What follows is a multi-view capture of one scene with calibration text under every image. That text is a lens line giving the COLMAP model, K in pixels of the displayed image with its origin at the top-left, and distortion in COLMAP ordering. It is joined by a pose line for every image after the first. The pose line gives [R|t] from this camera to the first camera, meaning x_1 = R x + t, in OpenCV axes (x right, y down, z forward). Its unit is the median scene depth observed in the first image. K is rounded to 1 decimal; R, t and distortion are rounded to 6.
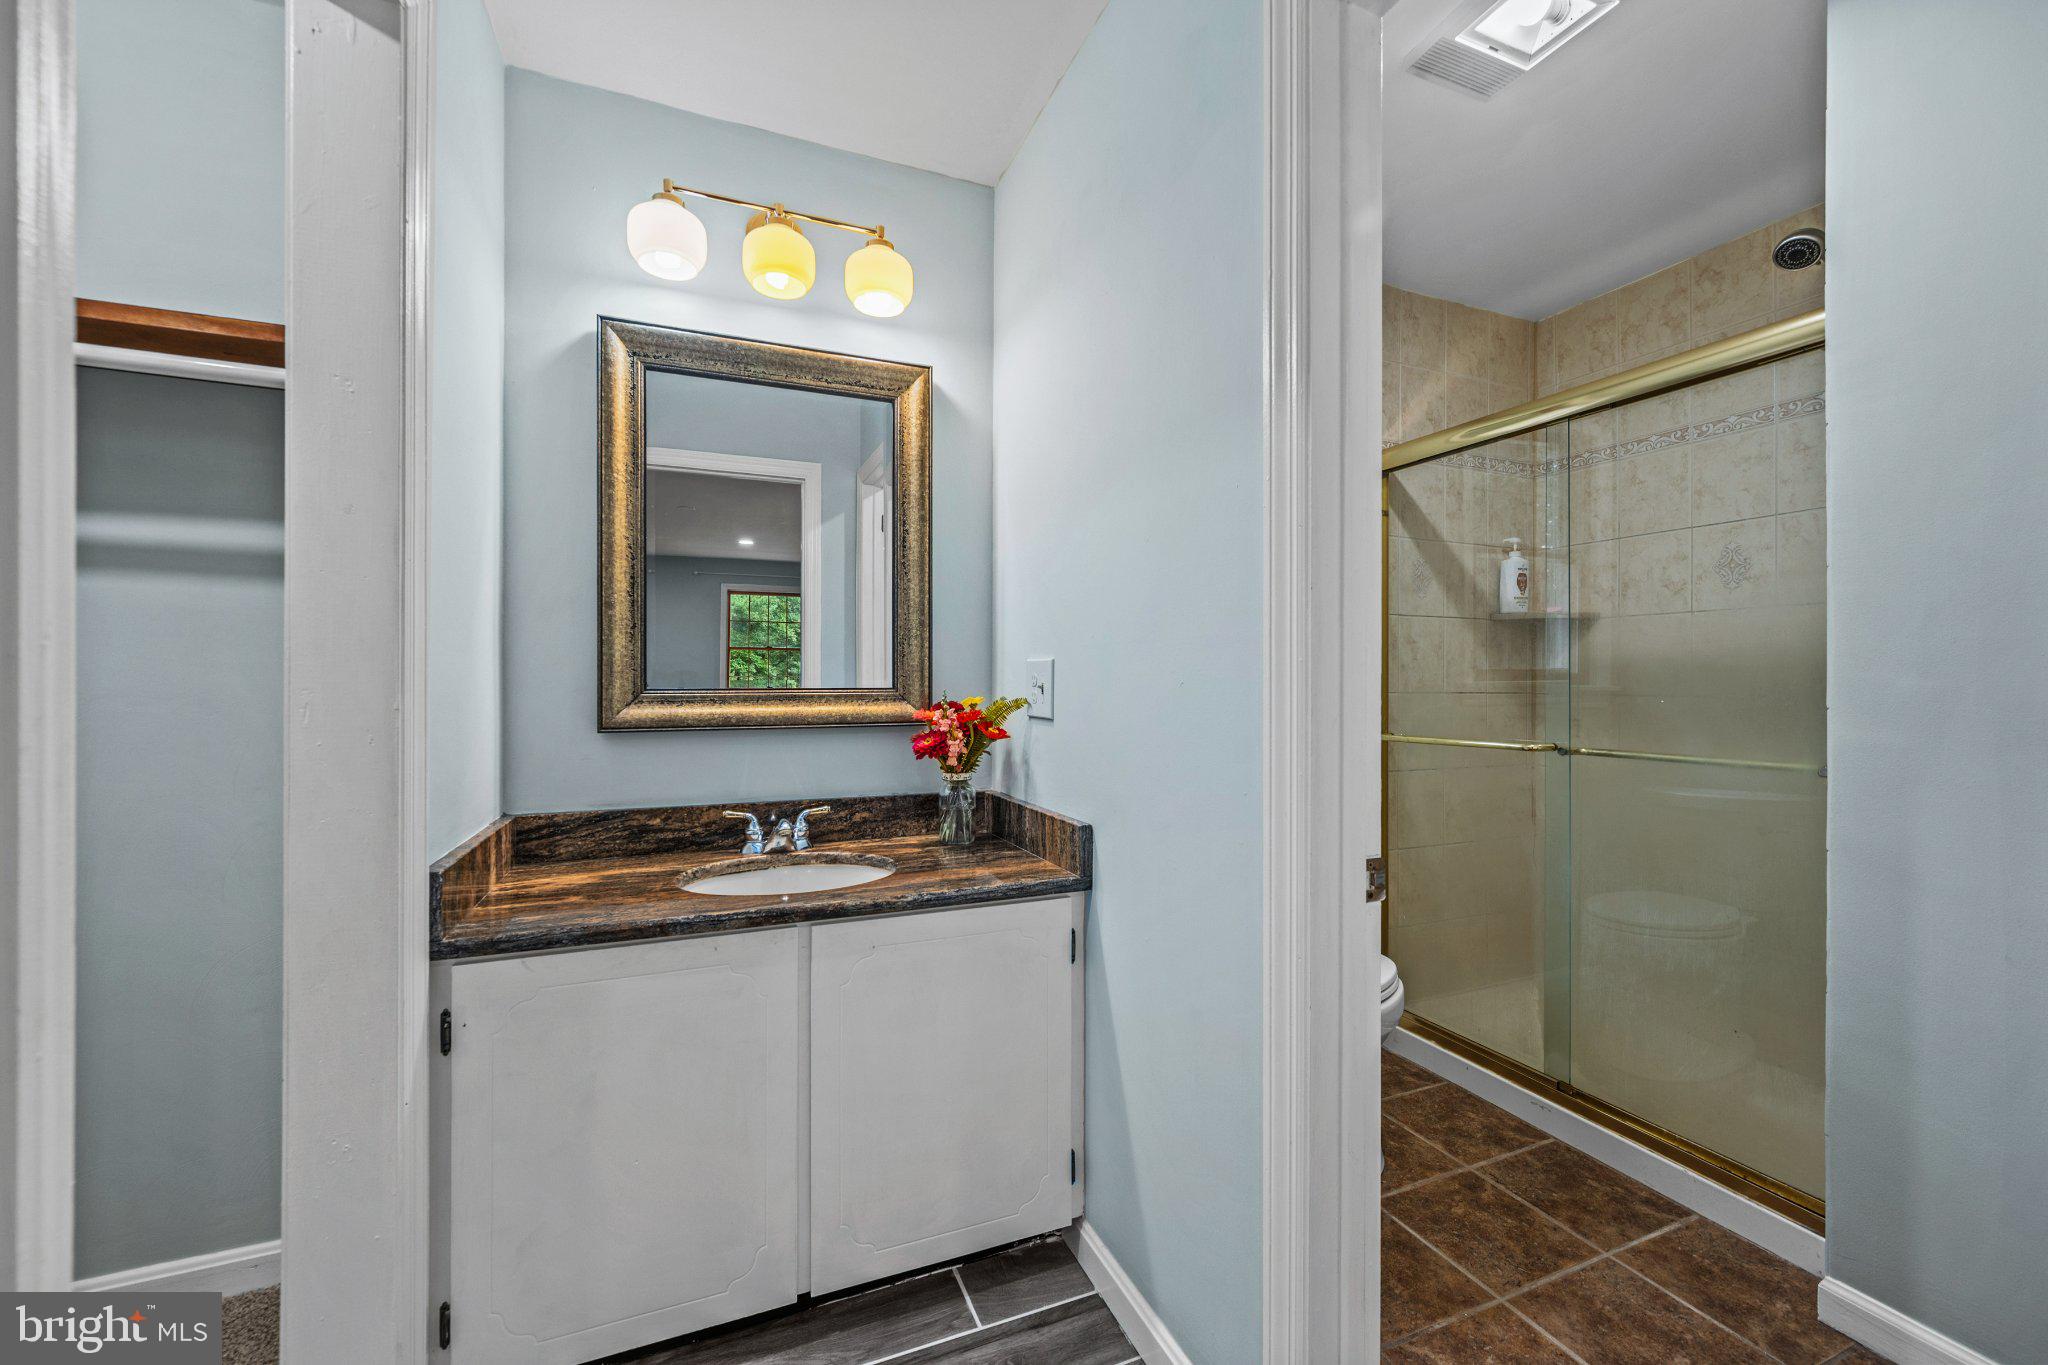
lens RADIAL K [[822.2, 0, 1015.8], [0, 822.2, 681.4], [0, 0, 1]] dist [0.001175, 0.000145]
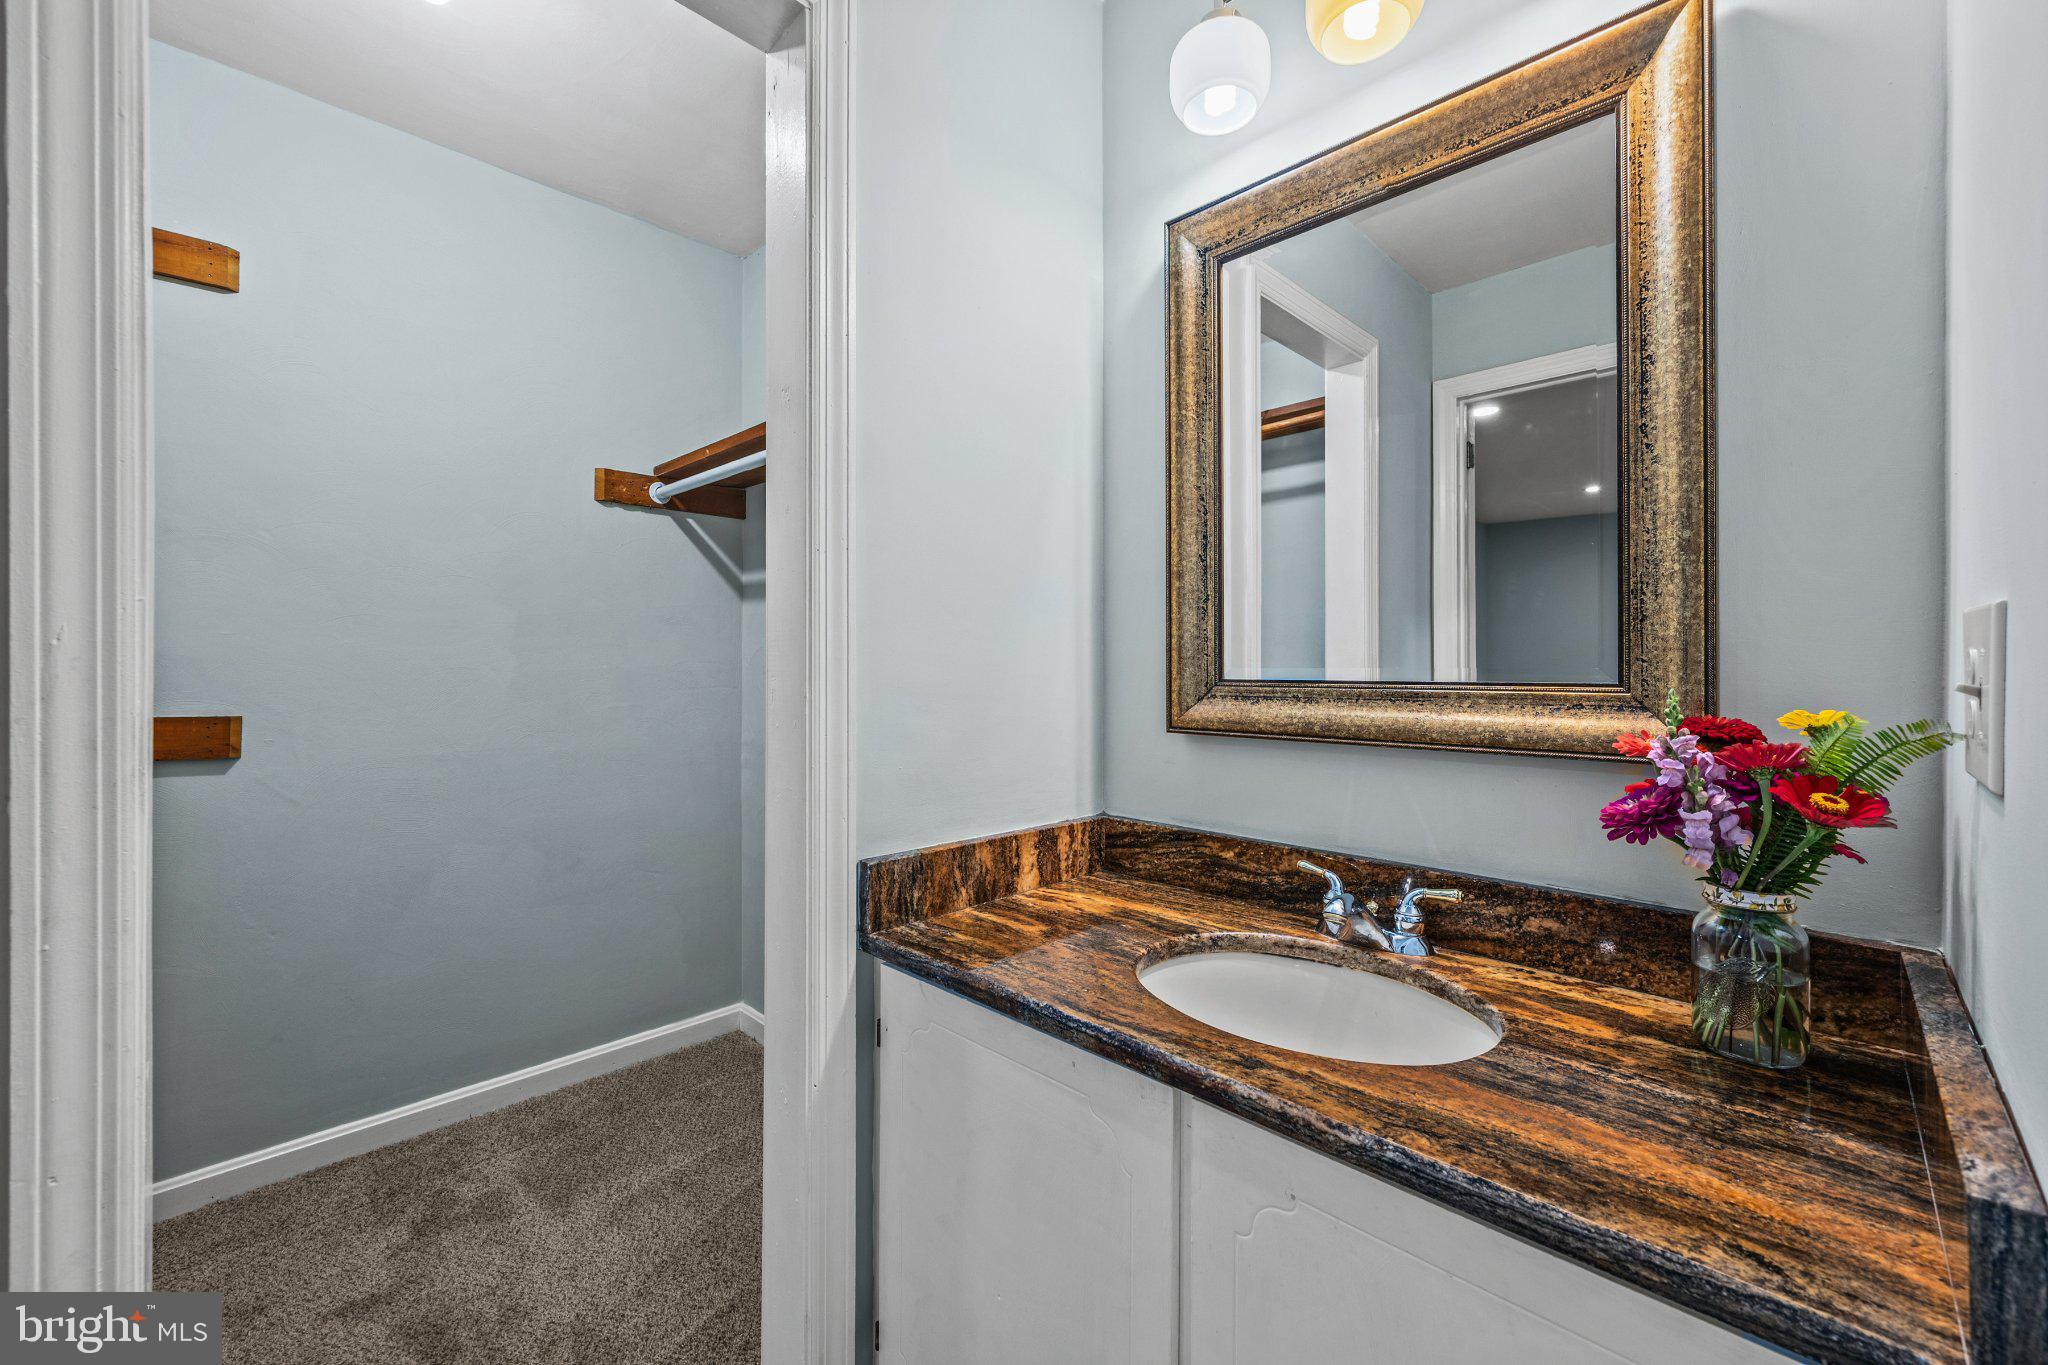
lens RADIAL K [[822.2, 0, 1022.3], [0, 822.2, 666.2], [0, 0, 1]] dist [0.001175, 0.000145]
pose [[0.392674, -0.001138, -0.919677, 0.181007], [-0.000982, 0.999998, -0.001656, -0.001517], [0.919677, 0.001554, 0.392672, 0.518422]]
